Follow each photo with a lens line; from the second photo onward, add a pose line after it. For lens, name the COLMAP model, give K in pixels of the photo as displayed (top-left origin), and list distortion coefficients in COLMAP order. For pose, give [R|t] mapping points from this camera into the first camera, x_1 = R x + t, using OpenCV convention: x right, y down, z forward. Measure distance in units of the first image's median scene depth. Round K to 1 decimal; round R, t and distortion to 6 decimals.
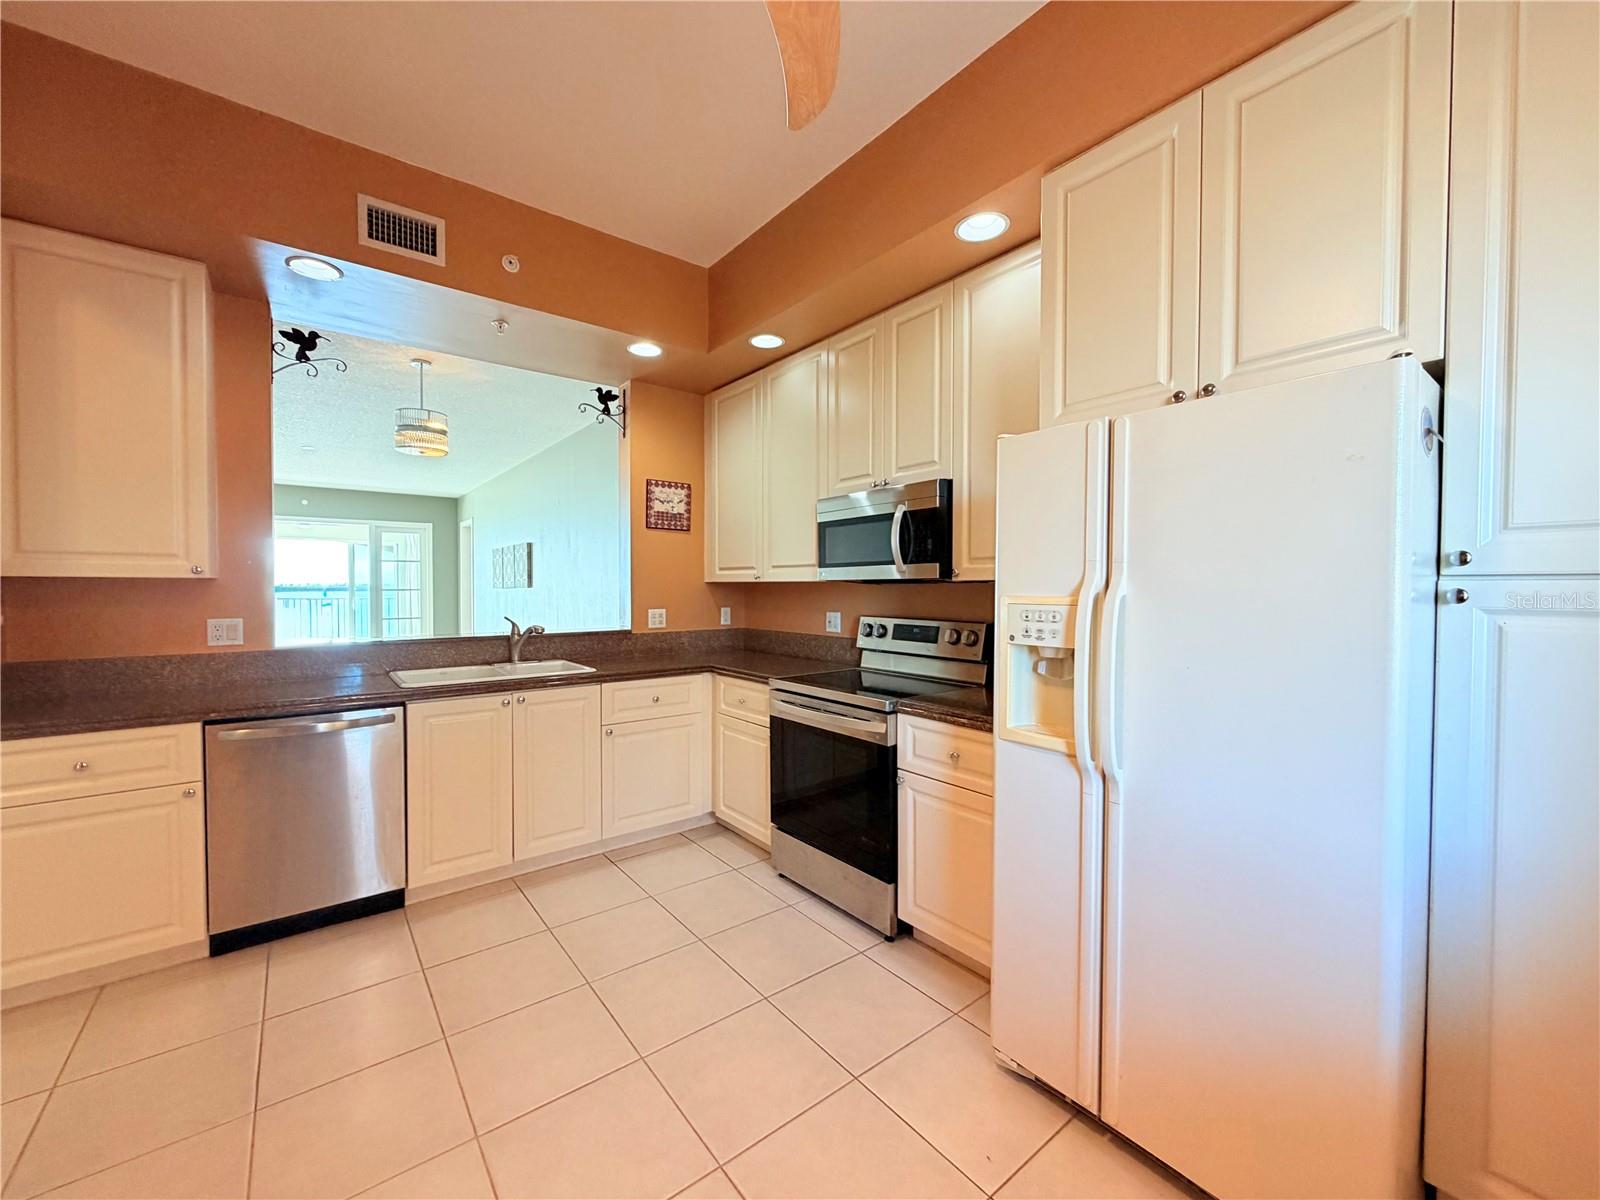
lens RADIAL K [[638.3, 0, 796.7], [0, 638.3, 598.5], [0, 0, 1]] dist [-0.000261, -0.000043]
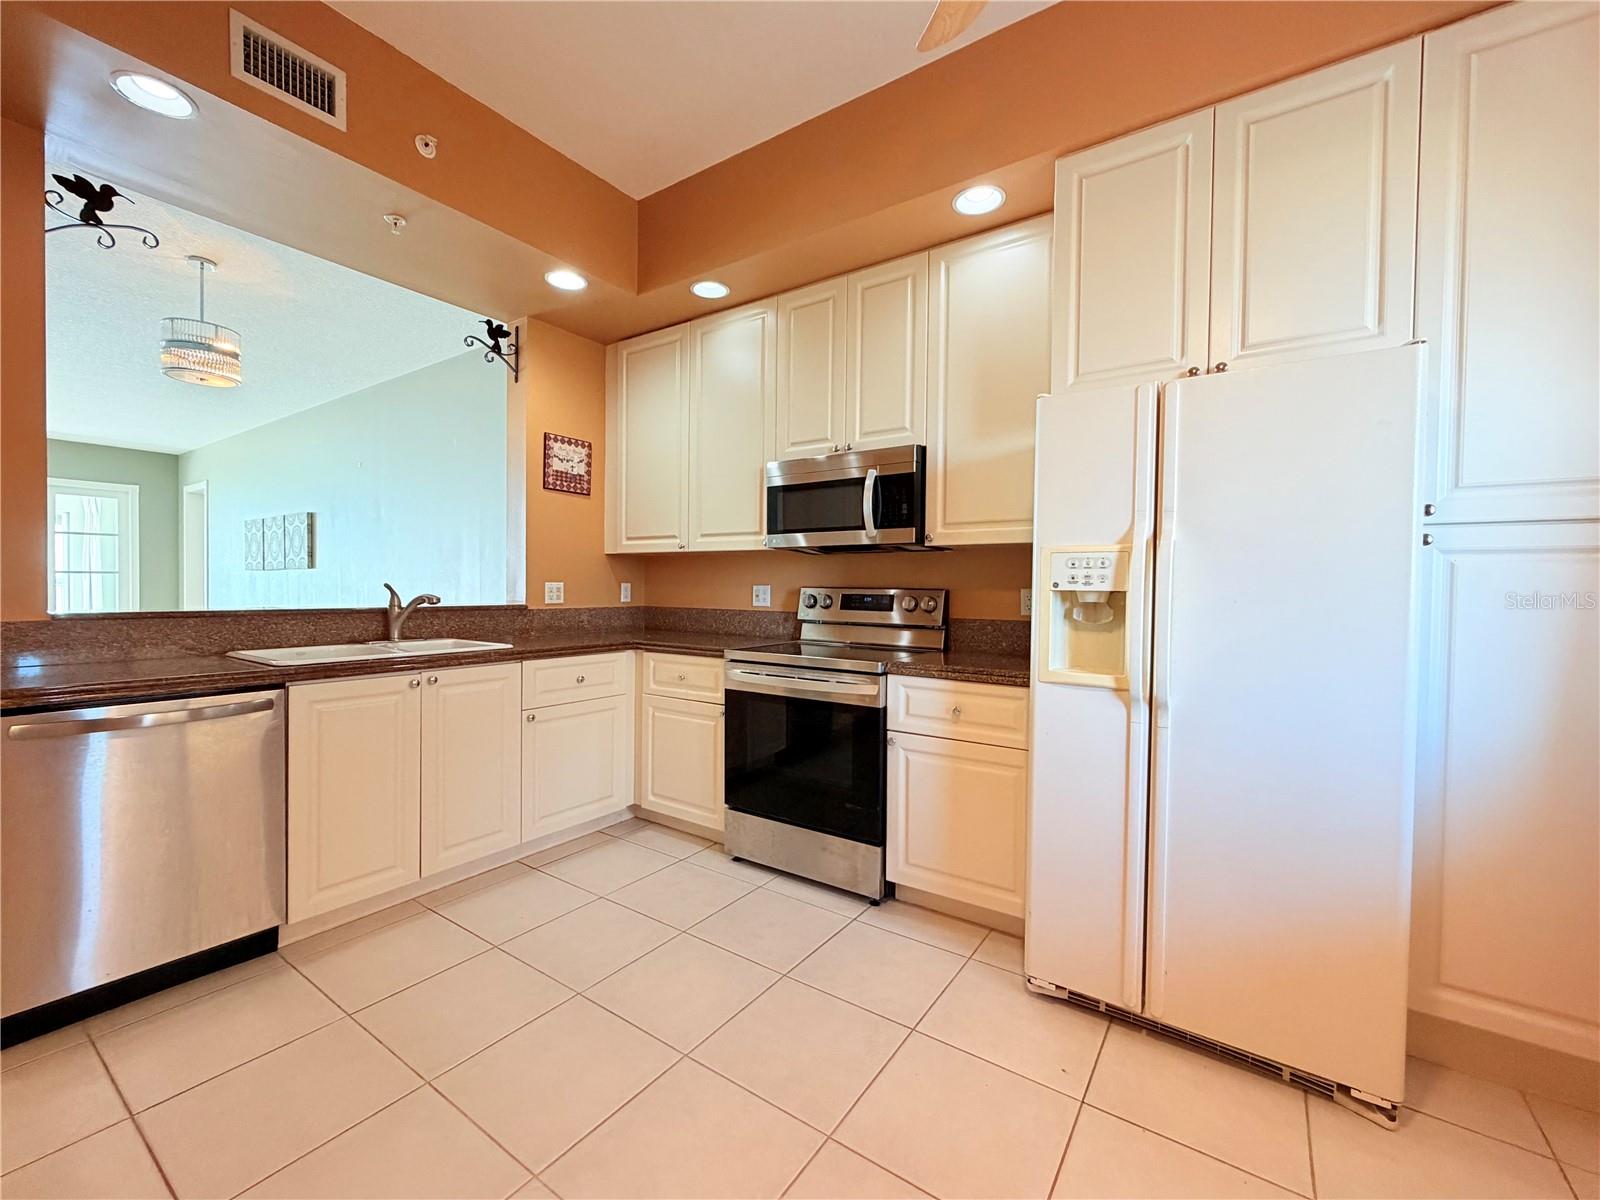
lens RADIAL K [[663.8, 0, 795.9], [0, 663.8, 597.6], [0, 0, 1]] dist [-0.000609, -0.000236]
pose [[0.954538, 0.004825, 0.298049, -0.234794], [-0.004894, 0.999988, -0.000516, 0.049502], [-0.298048, -0.000966, 0.954550, 0.043647]]
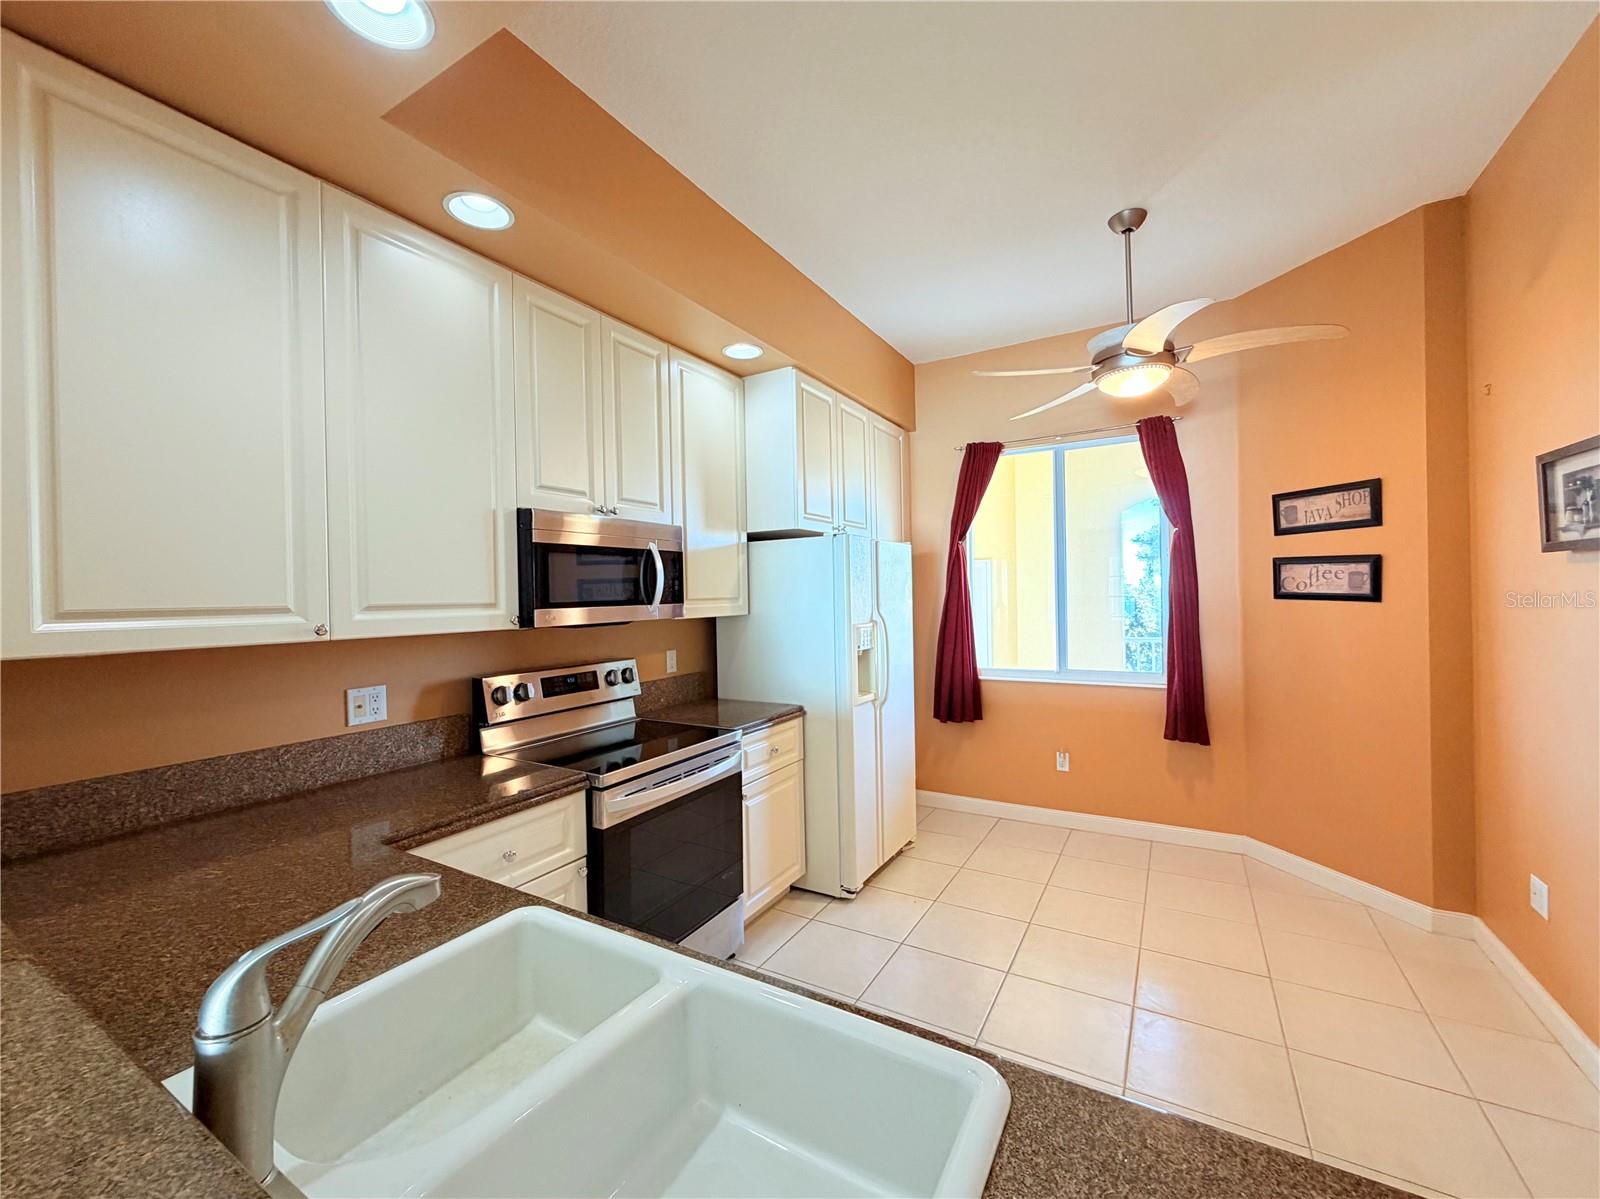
lens RADIAL K [[638.3, 0, 796.7], [0, 638.3, 598.0], [0, 0, 1]] dist [-0.000261, -0.000043]
pose [[-0.358679, 0.002638, 0.933457, -0.743883], [0.037891, 0.999213, 0.011735, -0.060594], [-0.932692, 0.039578, -0.358496, 1.047058]]
